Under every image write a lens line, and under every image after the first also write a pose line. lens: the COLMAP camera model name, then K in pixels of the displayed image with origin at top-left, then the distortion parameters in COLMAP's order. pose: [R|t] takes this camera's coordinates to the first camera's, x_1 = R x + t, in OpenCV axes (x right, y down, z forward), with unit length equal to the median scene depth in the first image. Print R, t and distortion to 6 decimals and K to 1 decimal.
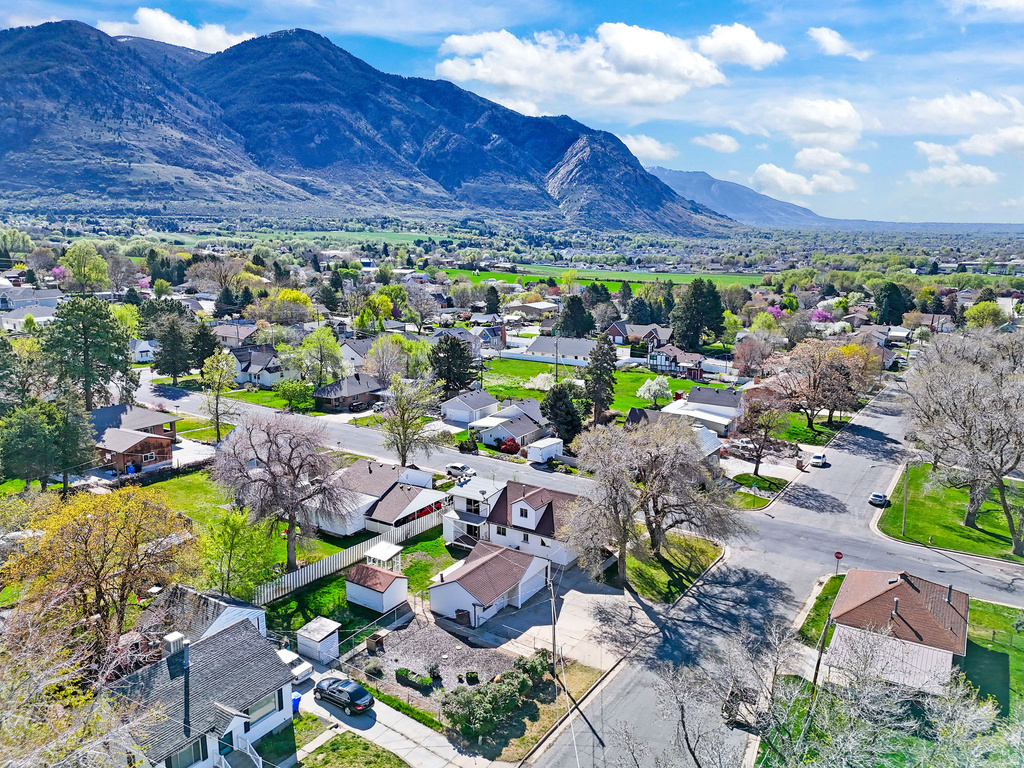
lens RADIAL K [[748.6, 0, 512.0], [0, 748.6, 384.0], [0, 0, 1]] dist [0.071433, -0.064196]
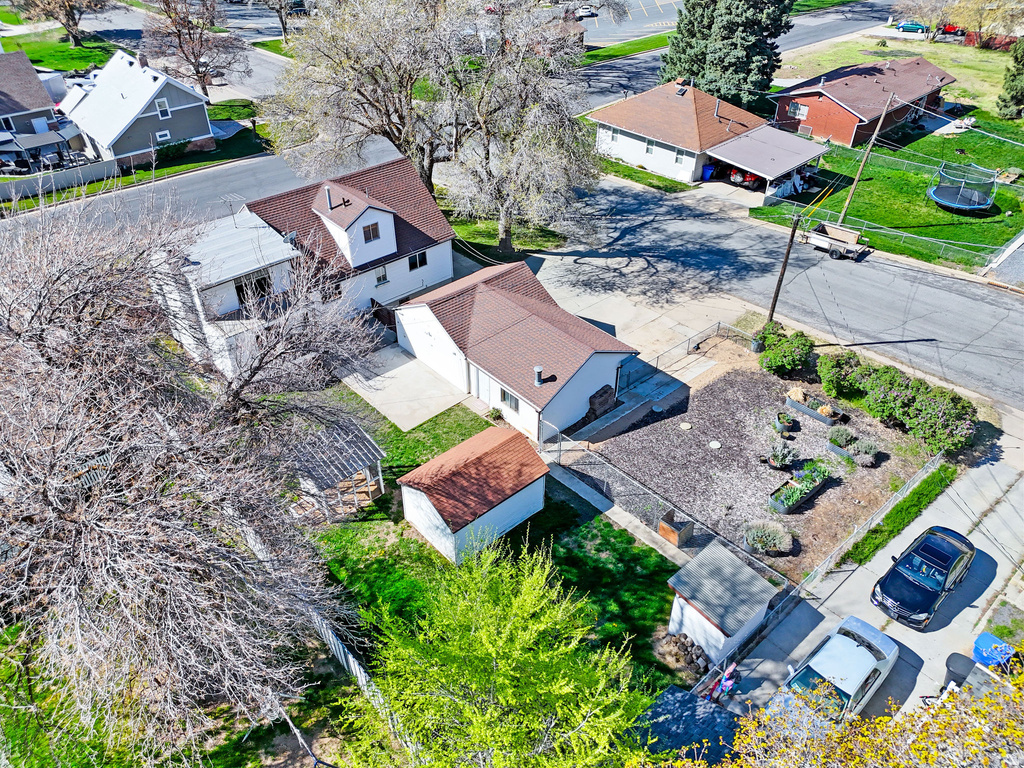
lens RADIAL K [[748.6, 0, 512.0], [0, 748.6, 384.0], [0, 0, 1]] dist [0.071433, -0.064196]
pose [[0.260393, -0.589949, 0.764301, -0.458785], [0.190920, 0.807441, 0.558202, -0.011323], [-0.946438, 0.000569, 0.322885, 0.843949]]
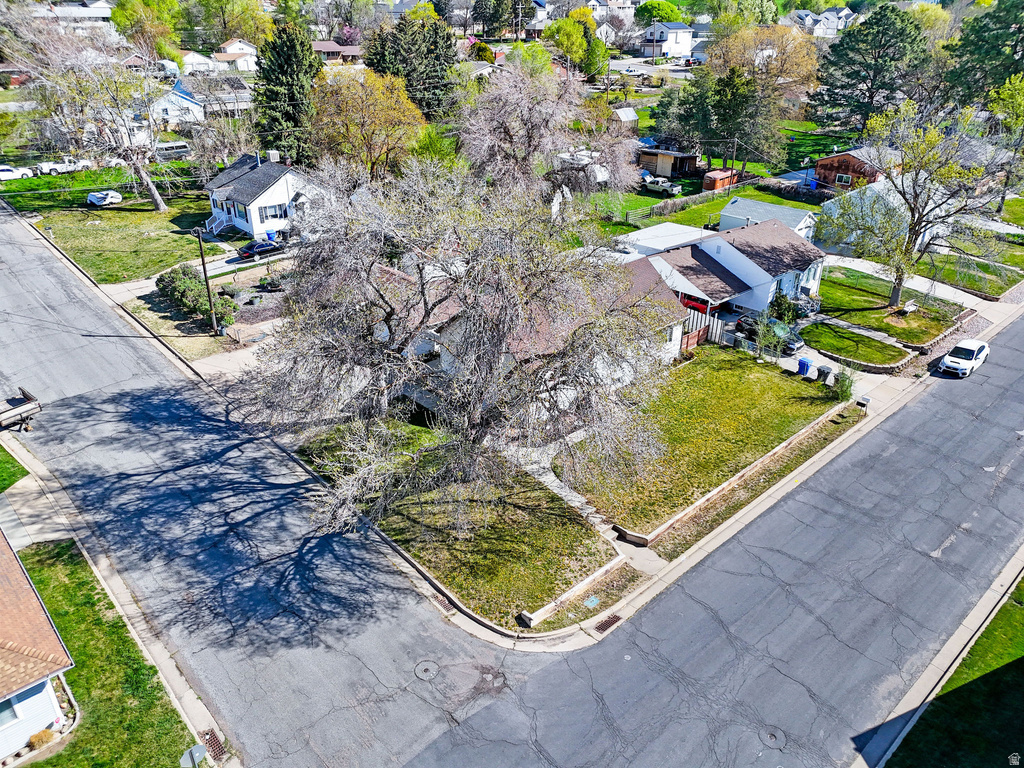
lens RADIAL K [[748.6, 0, 512.0], [0, 748.6, 384.0], [0, 0, 1]] dist [0.071433, -0.064196]
pose [[-0.265509, 0.429177, -0.863315, 0.667940], [-0.191470, 0.854145, 0.483504, -0.072264], [0.944904, 0.293673, -0.144609, 1.269895]]
